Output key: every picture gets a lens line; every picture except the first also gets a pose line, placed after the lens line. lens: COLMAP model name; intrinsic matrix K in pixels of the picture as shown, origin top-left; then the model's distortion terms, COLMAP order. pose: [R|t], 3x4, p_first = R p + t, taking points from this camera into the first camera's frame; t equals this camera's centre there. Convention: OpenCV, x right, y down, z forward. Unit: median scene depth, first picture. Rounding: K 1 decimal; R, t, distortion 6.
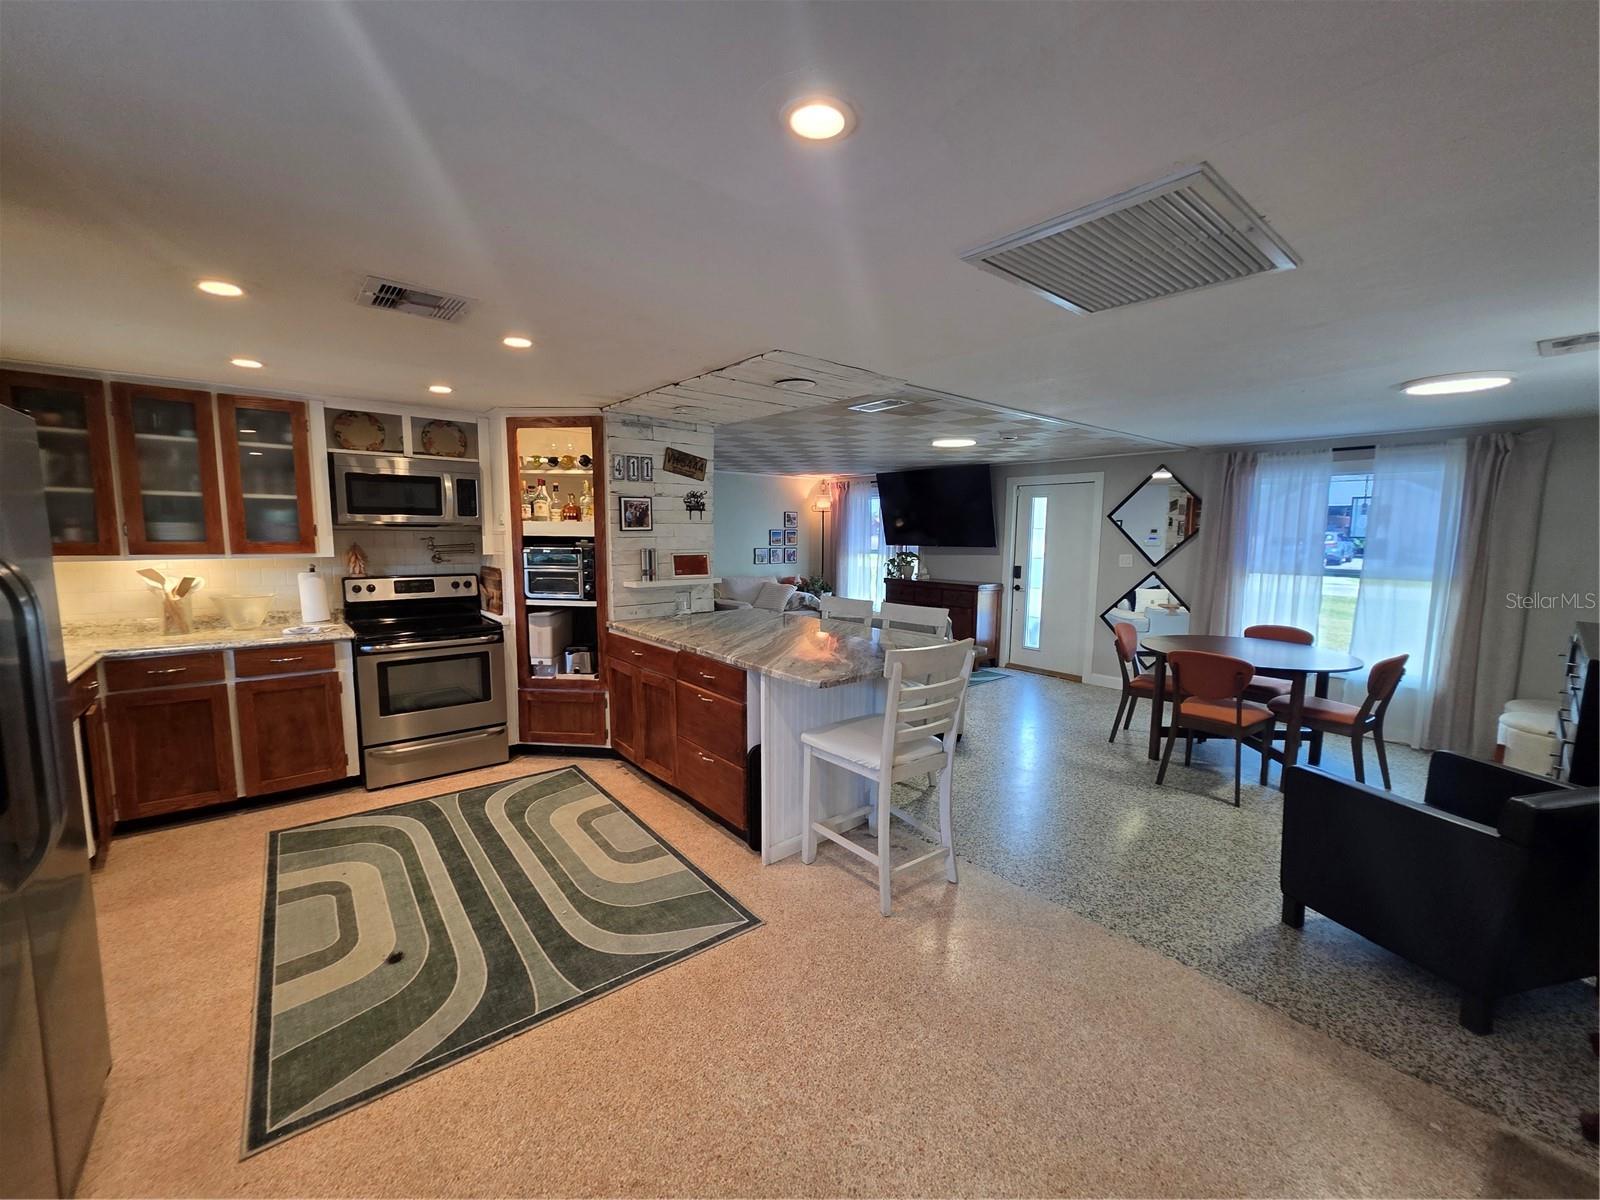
lens RADIAL K [[643.4, 0, 802.1], [0, 643.4, 602.1], [0, 0, 1]] dist [0.000857, 0.000029]
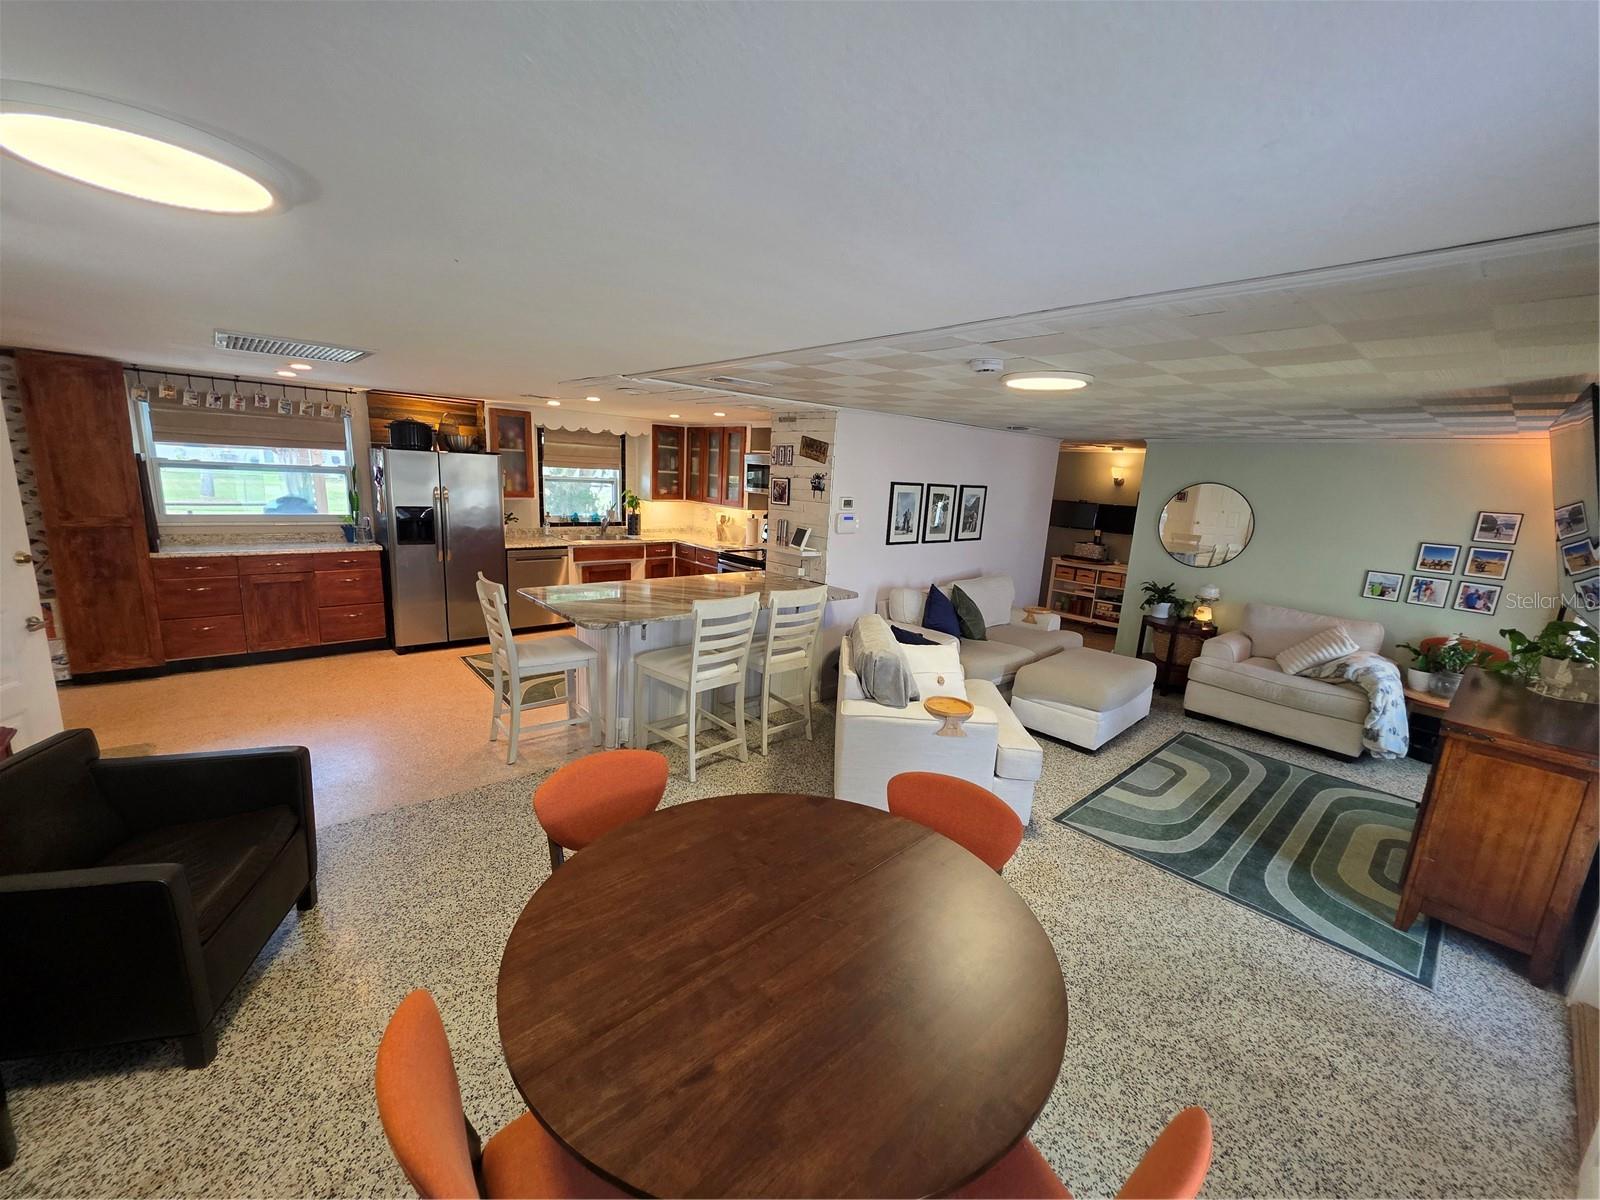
lens RADIAL K [[632.3, 0, 796.8], [0, 632.3, 606.9], [0, 0, 1]] dist [0.000016, -0.000257]
pose [[0.041037, 0.200696, -0.978794, 1.206176], [-0.166354, 0.967318, 0.191368, -0.191445], [0.985212, 0.154973, 0.073082, 1.163390]]
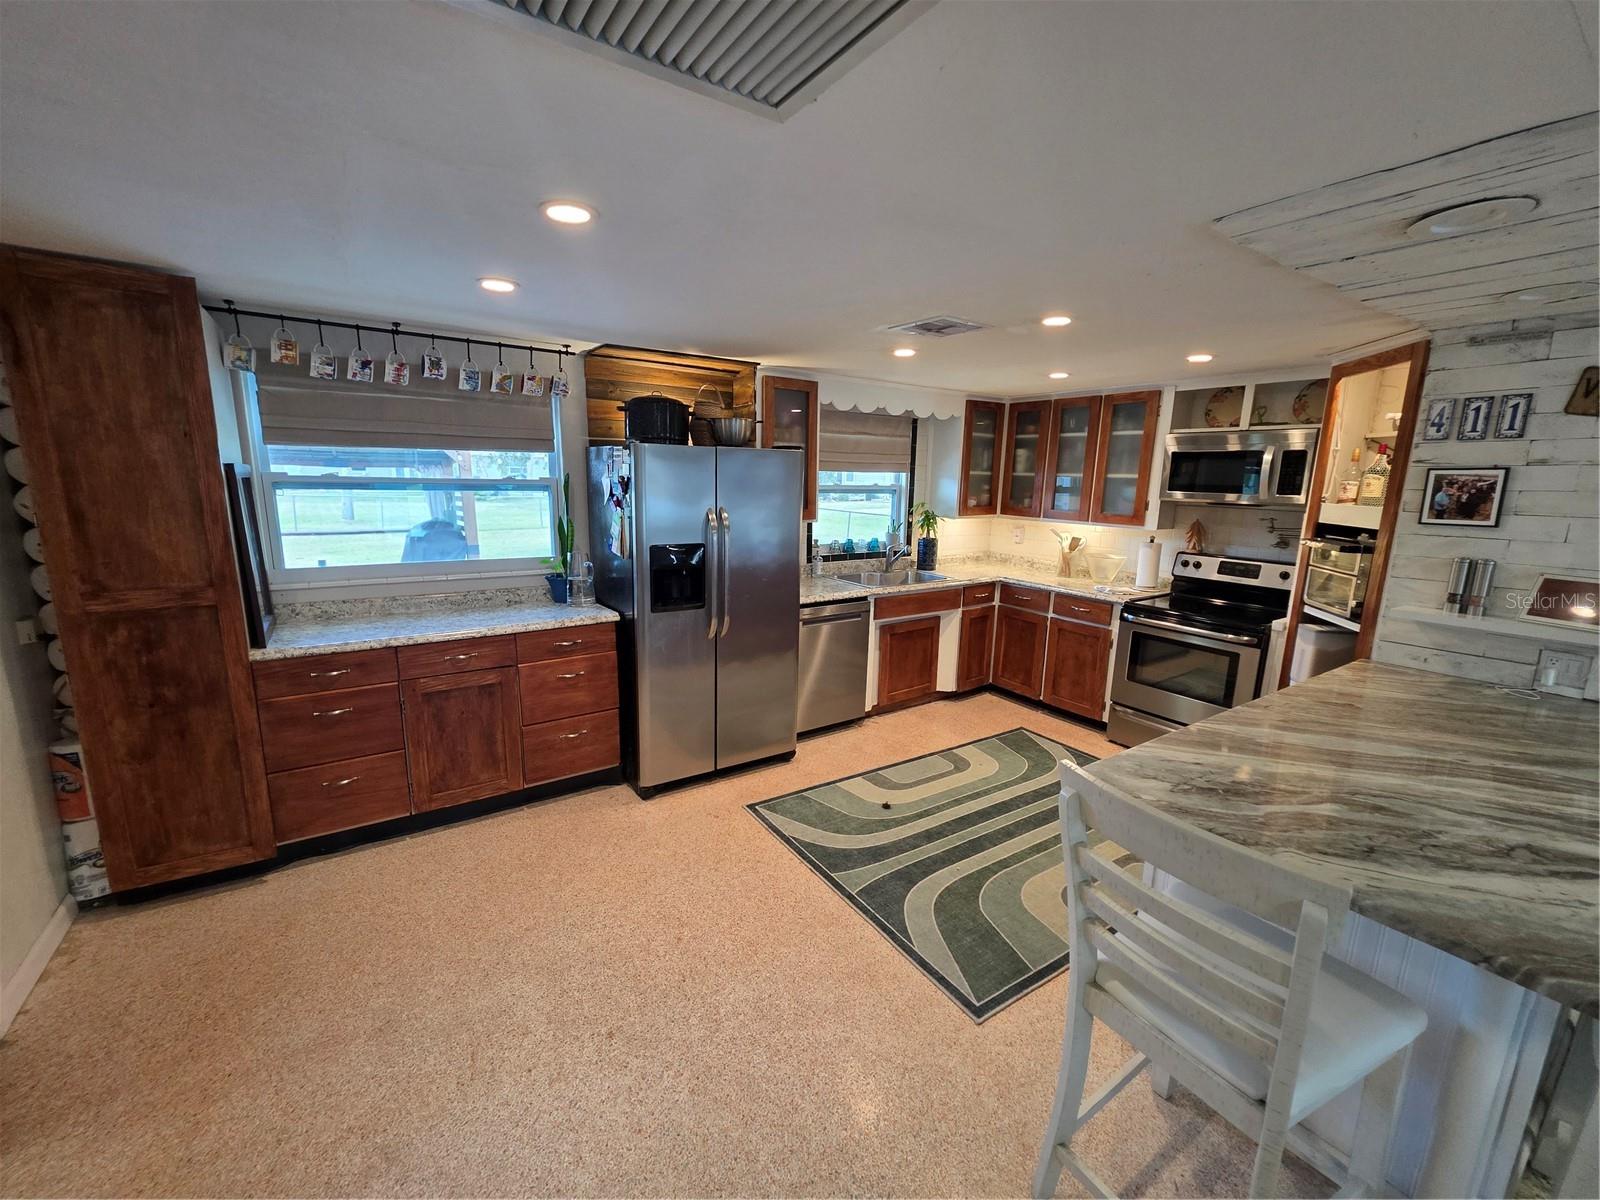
lens RADIAL K [[640.7, 0, 798.9], [0, 640.7, 602.8], [0, 0, 1]] dist [0.000528, 0.000053]
pose [[-0.091913, 0.183454, -0.978722, 0.459793], [-0.132736, 0.971854, 0.194632, -0.091972], [0.986881, 0.147801, -0.064975, 0.544316]]
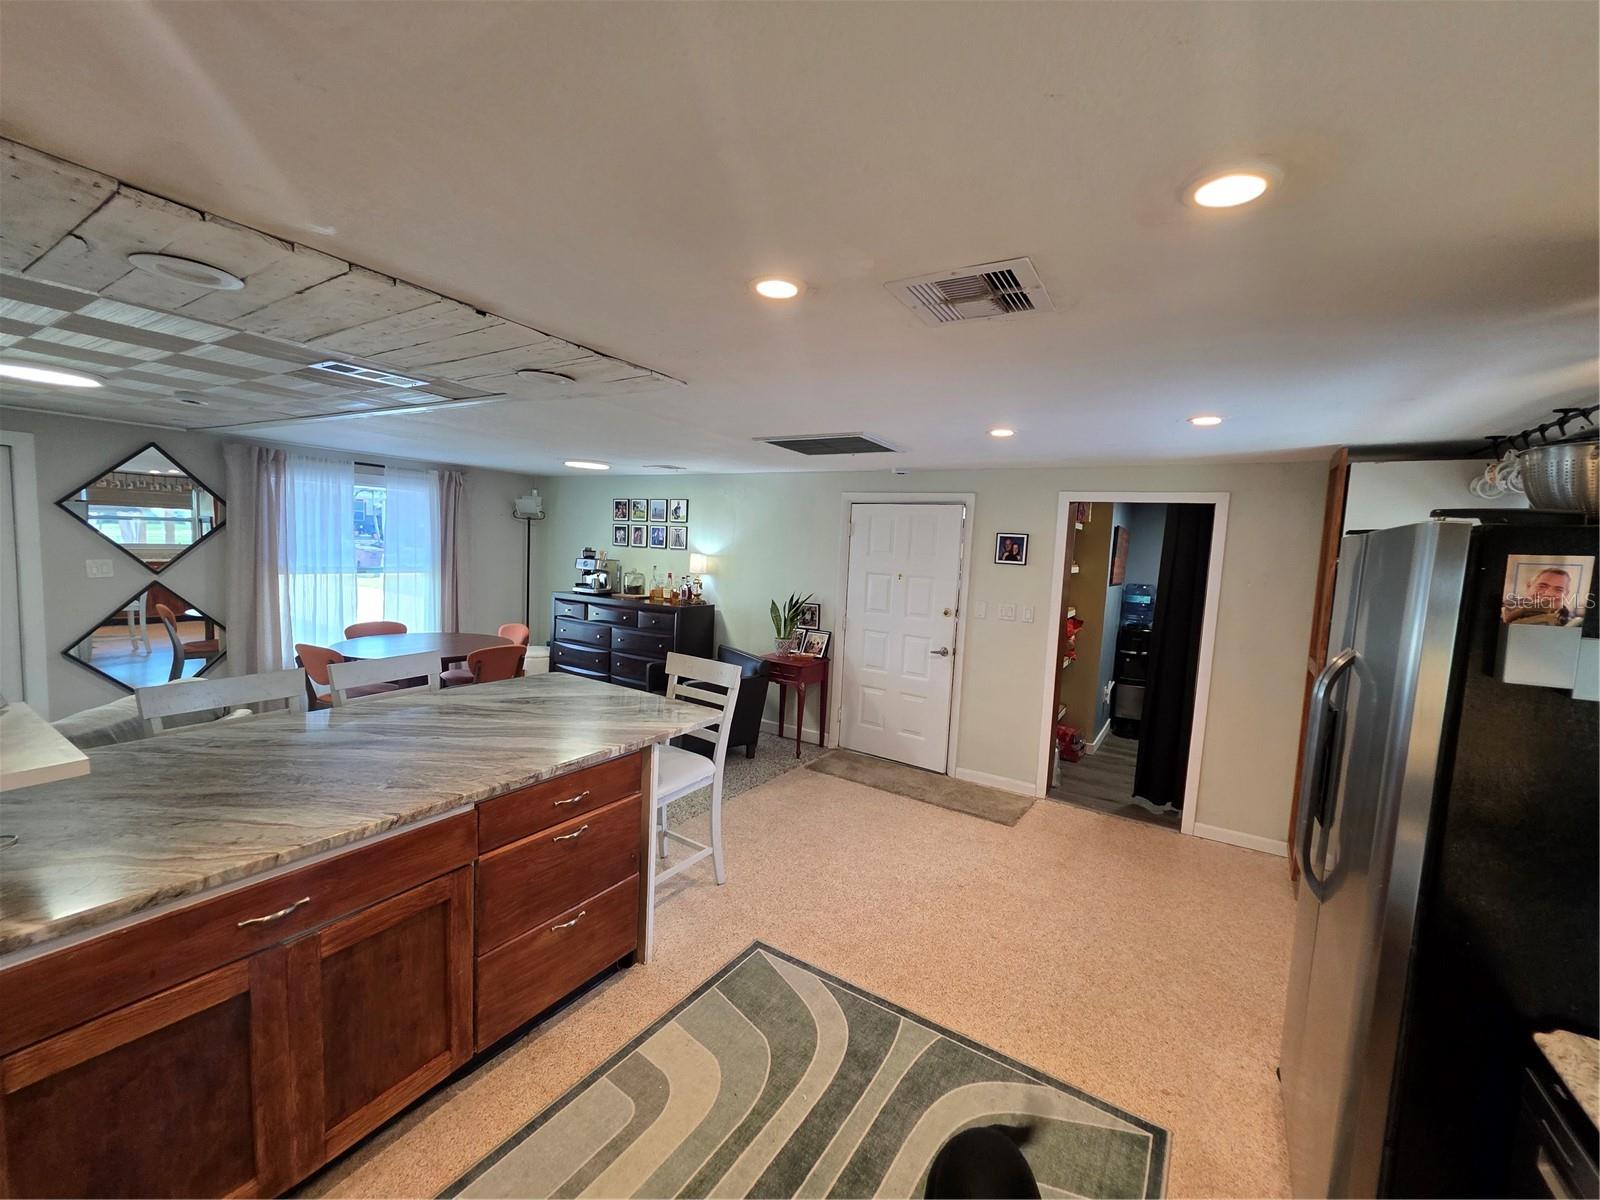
lens RADIAL K [[654.8, 0, 806.1], [0, 654.8, 600.3], [0, 0, 1]] dist [0.001657, 0.000068]
pose [[-0.322052, -0.109562, 0.940361, -0.762726], [0.051909, 0.989743, 0.133094, -0.150827], [-0.945298, 0.091677, -0.313062, 0.873536]]
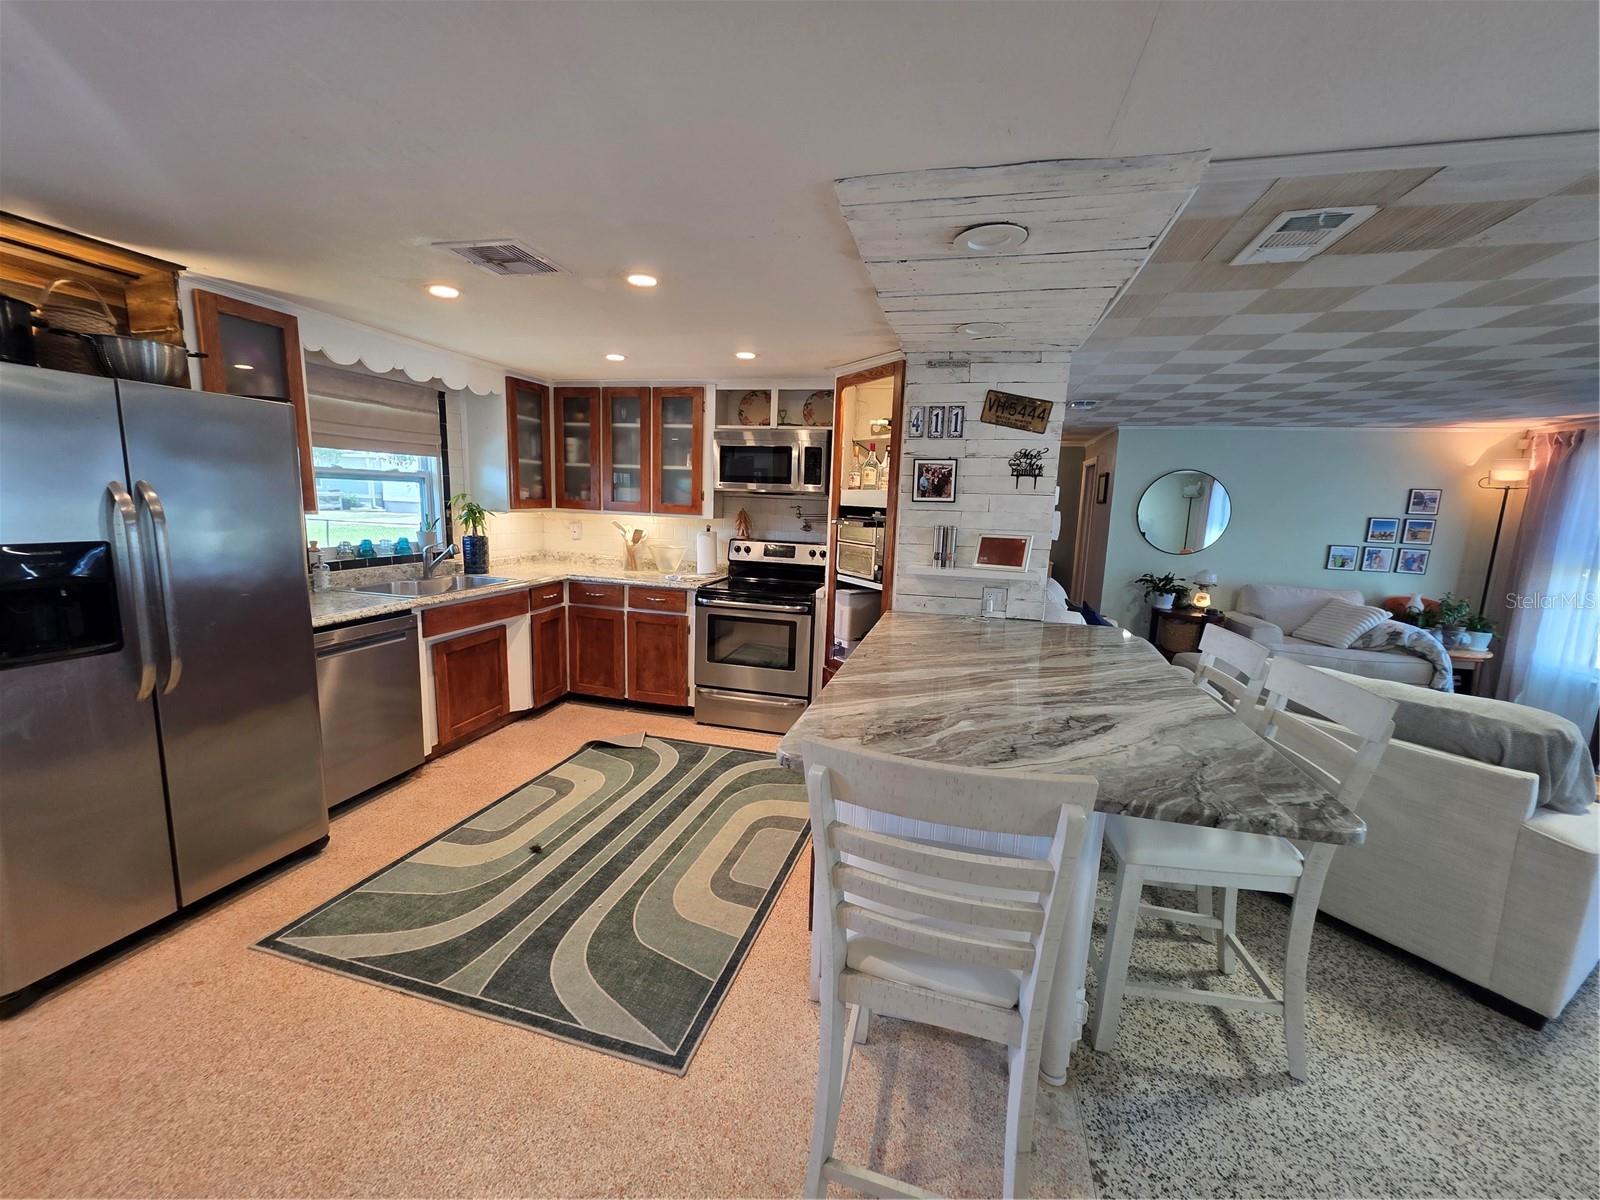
lens RADIAL K [[640.7, 0, 798.9], [0, 640.7, 602.8], [0, 0, 1]] dist [0.000528, 0.000053]
pose [[0.587445, 0.141778, -0.796748, 0.343960], [-0.120540, 0.988881, 0.087092, -0.045199], [0.800237, 0.044878, 0.598003, 0.485031]]
